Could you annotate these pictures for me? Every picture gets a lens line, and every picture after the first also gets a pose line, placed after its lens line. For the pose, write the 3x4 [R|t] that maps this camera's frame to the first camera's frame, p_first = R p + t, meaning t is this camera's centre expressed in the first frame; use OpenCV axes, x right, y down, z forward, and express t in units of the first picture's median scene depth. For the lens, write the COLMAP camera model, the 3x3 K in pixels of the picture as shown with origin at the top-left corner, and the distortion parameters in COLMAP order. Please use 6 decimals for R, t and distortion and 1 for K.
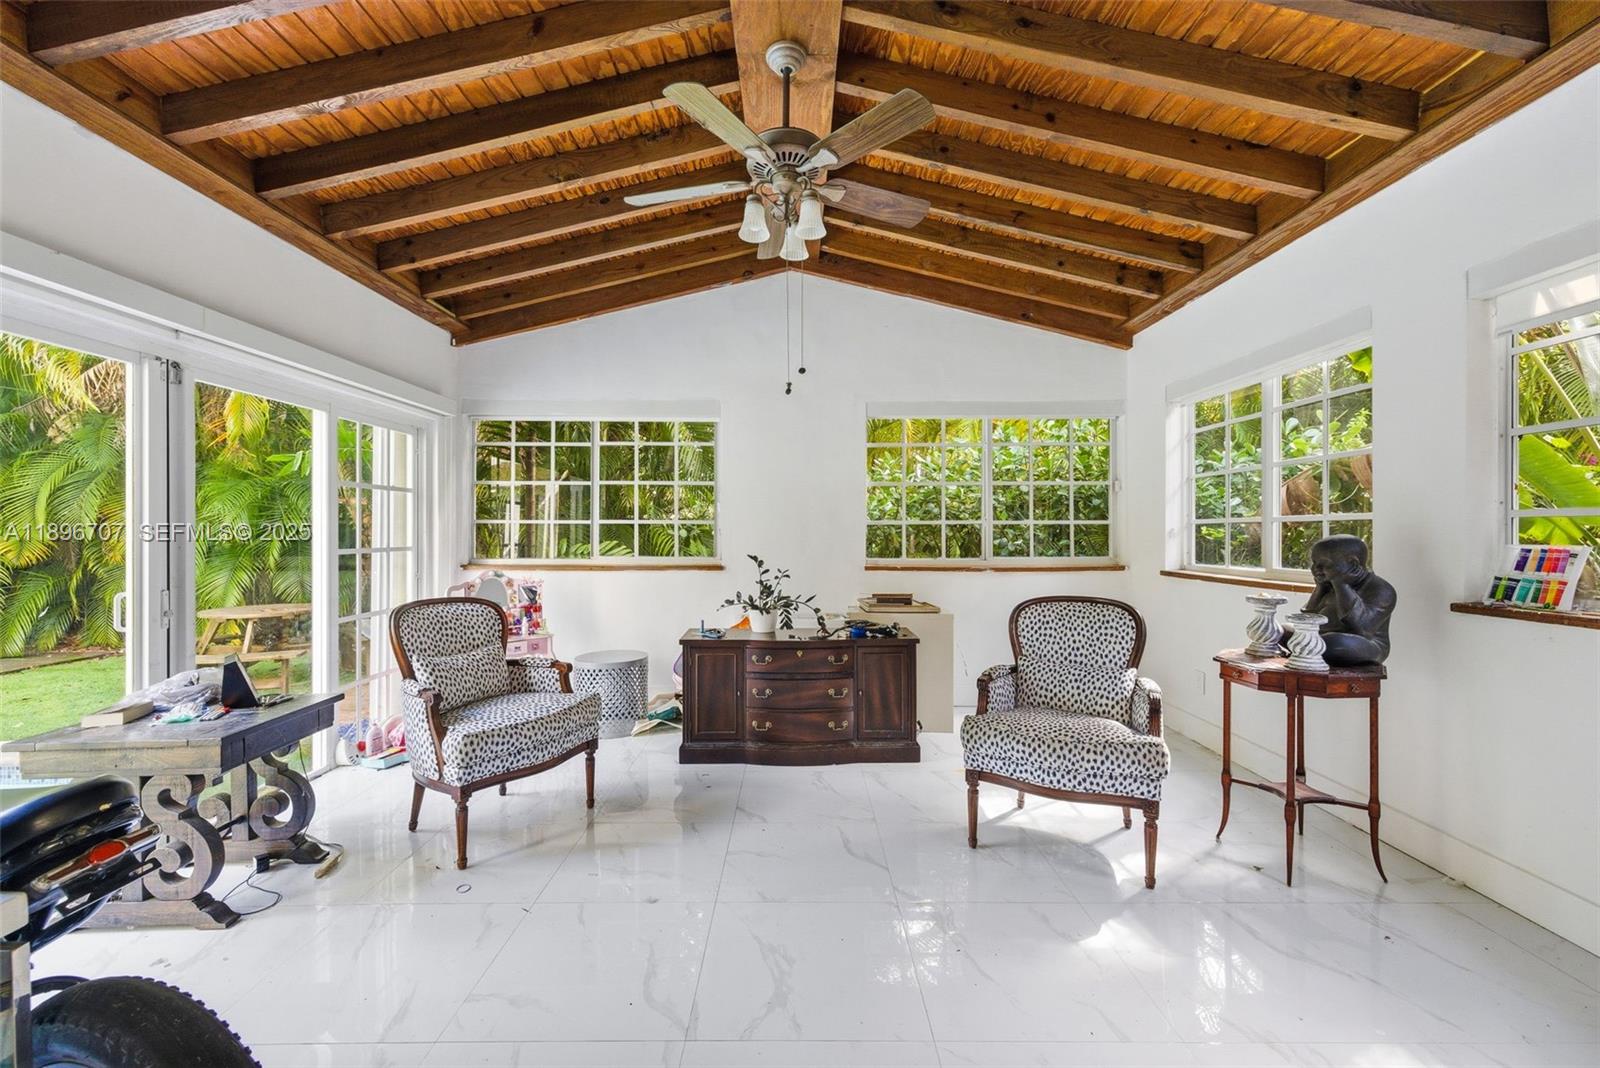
lens RADIAL K [[679.5, 0, 773.7], [0, 679.5, 529.5], [0, 0, 1]] dist [0.007214, -0.000332]
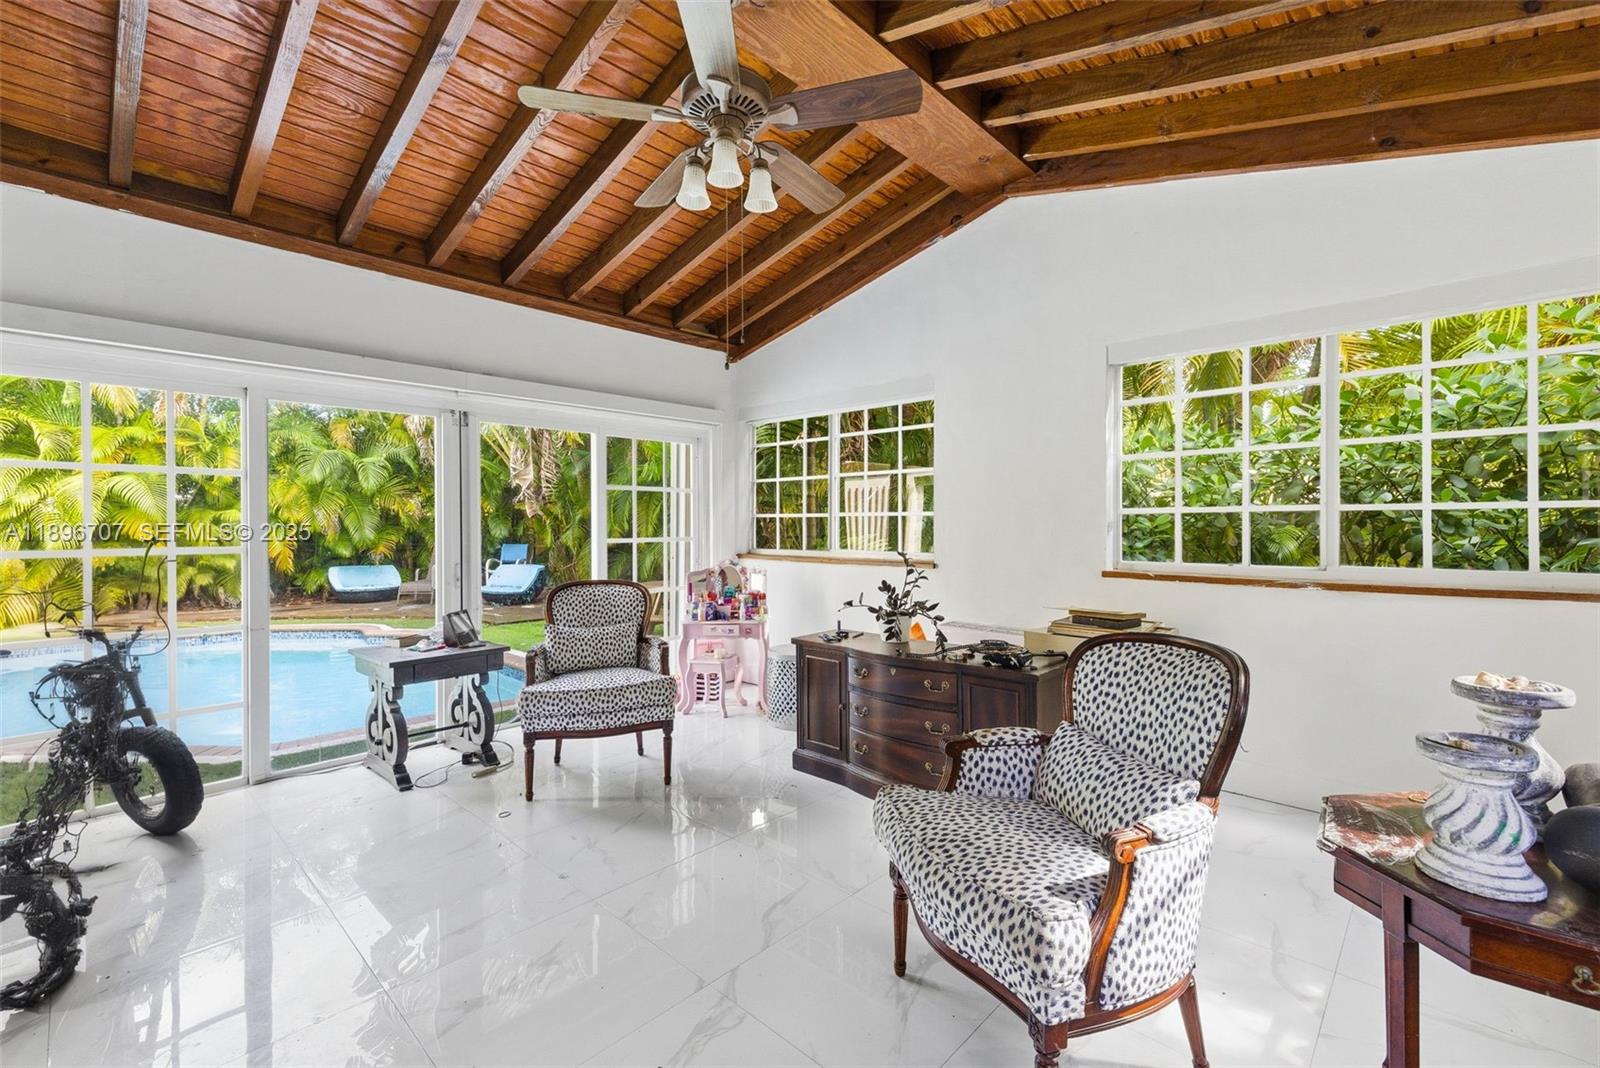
lens RADIAL K [[679.5, 0, 791.0], [0, 679.5, 528.9], [0, 0, 1]] dist [0.007214, -0.000332]
pose [[0.727464, 0.002463, -0.686141, 0.407279], [0.004477, 0.999955, 0.008337, 0.001124], [0.686131, -0.009136, 0.727421, 0.245647]]
